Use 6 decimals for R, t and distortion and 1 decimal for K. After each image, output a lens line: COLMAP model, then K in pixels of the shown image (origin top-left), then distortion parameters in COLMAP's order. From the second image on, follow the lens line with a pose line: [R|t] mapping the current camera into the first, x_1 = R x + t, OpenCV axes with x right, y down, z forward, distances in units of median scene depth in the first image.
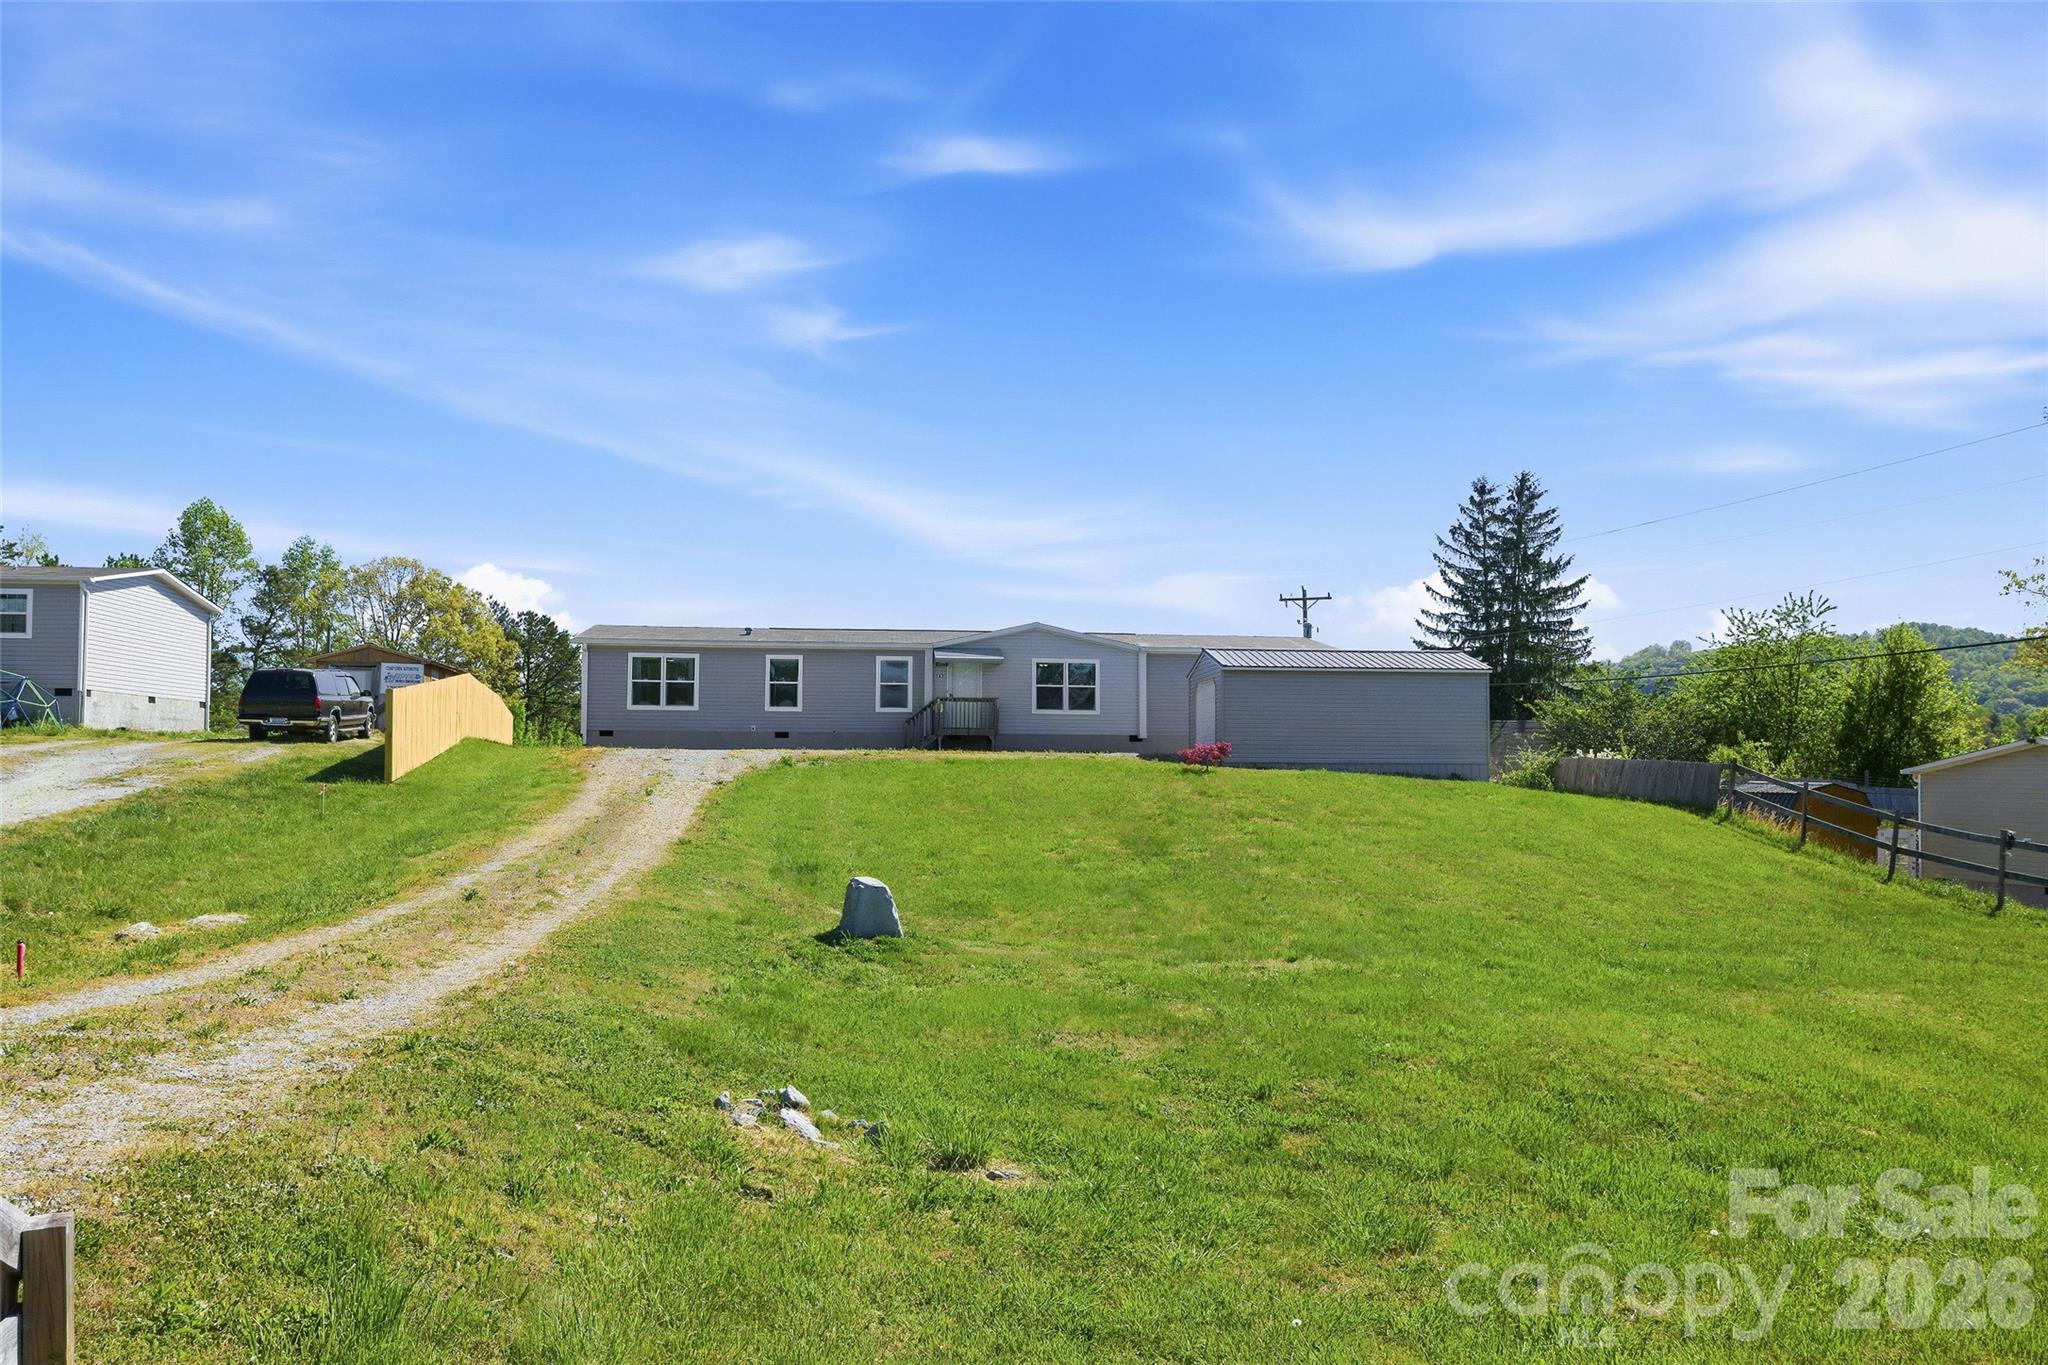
lens RADIAL K [[1652.0, 0, 1031.4], [0, 1652.0, 715.5], [0, 0, 1]] dist [0.003369, 0.000121]
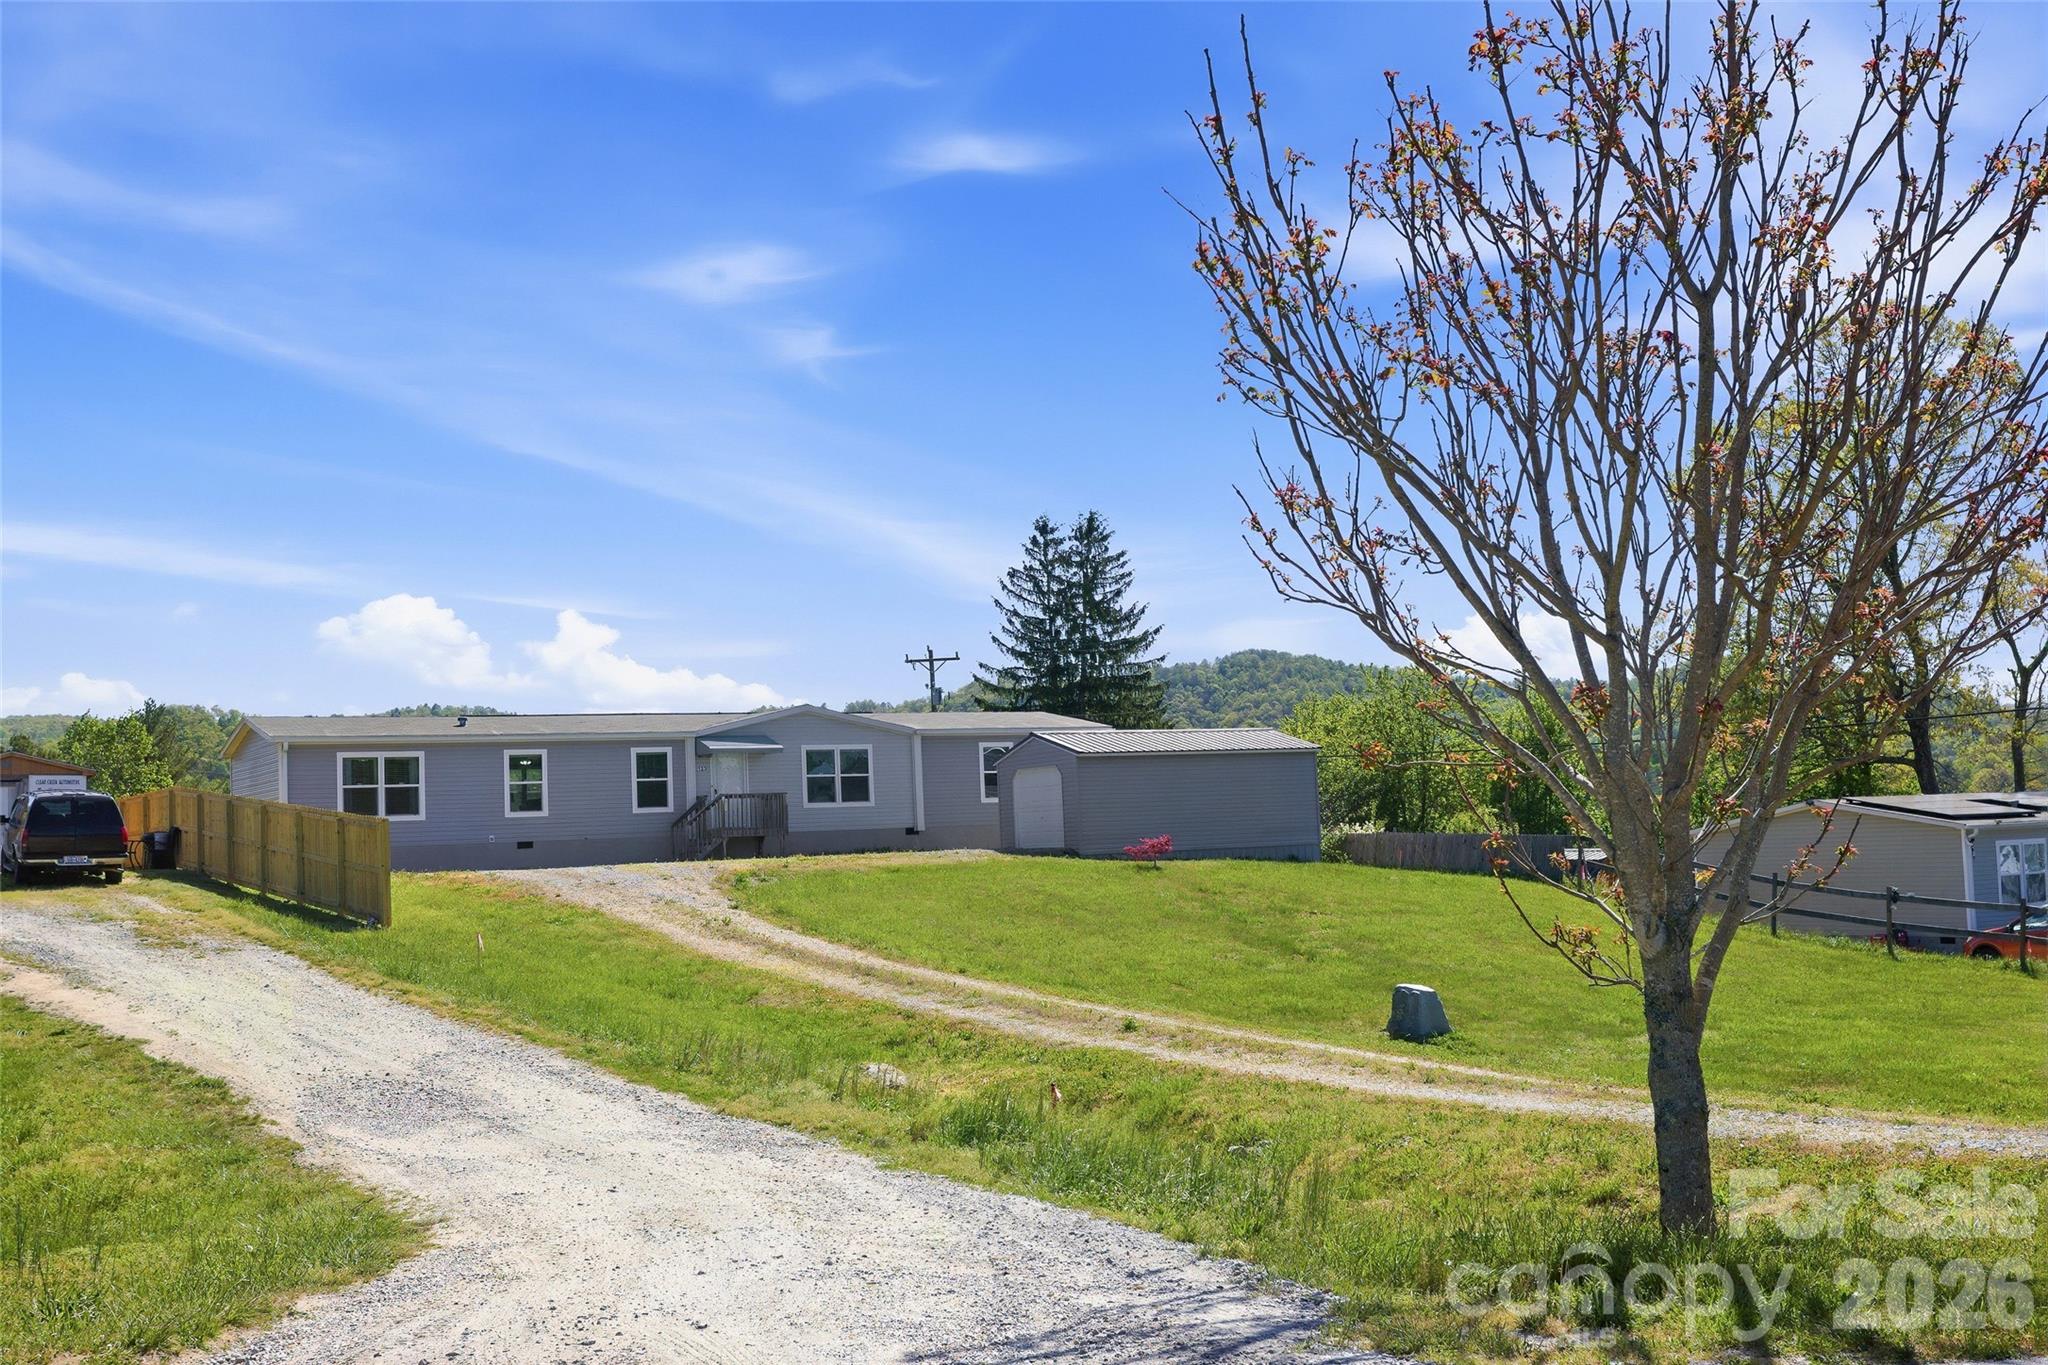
lens RADIAL K [[2111.9, 0, 1024.0], [0, 2111.9, 682.5], [0, 0, 1]] dist [0.011484, -0.001410]
pose [[0.927497, -0.015780, 0.373499, -0.209916], [0.032018, 0.998791, -0.037310, -0.015048], [-0.372458, 0.046563, 0.926880, -0.060430]]
